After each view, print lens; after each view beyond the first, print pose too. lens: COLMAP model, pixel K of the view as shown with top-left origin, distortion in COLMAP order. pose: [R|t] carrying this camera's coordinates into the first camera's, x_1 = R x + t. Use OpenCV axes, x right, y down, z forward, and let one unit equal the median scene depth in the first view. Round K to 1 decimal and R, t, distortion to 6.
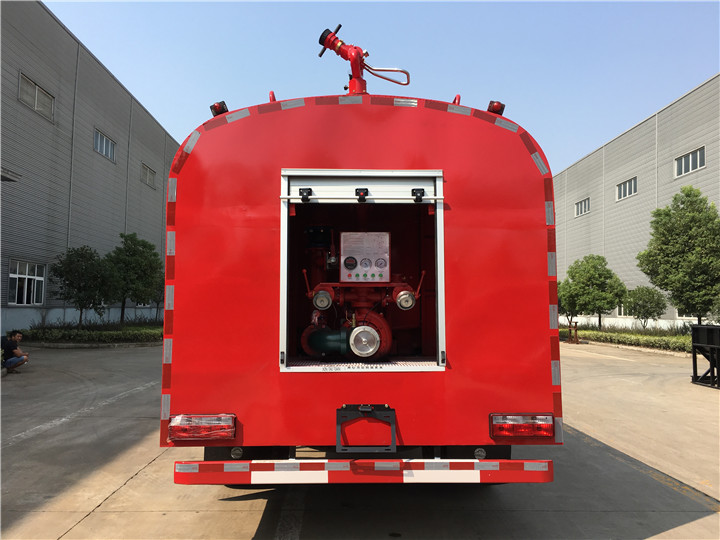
lens RADIAL K [[614.2, 0, 360.7], [0, 614.2, 269.0], [0, 0, 1]] dist [0.065628, -0.077395]
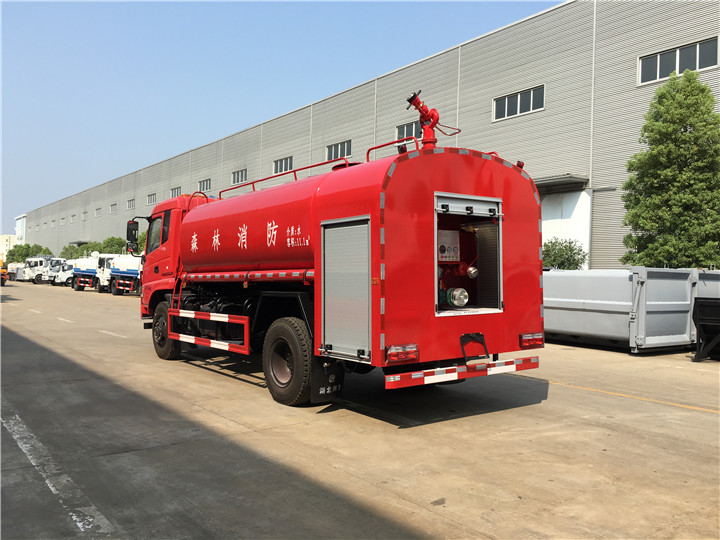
lens RADIAL K [[614.2, 0, 357.0], [0, 614.2, 267.1], [0, 0, 1]] dist [0.065628, -0.077395]
pose [[0.818137, 0.003697, 0.575012, -1.211766], [-0.039150, 0.998017, 0.049286, -0.036228], [-0.573689, -0.062835, 0.816659, -0.207422]]
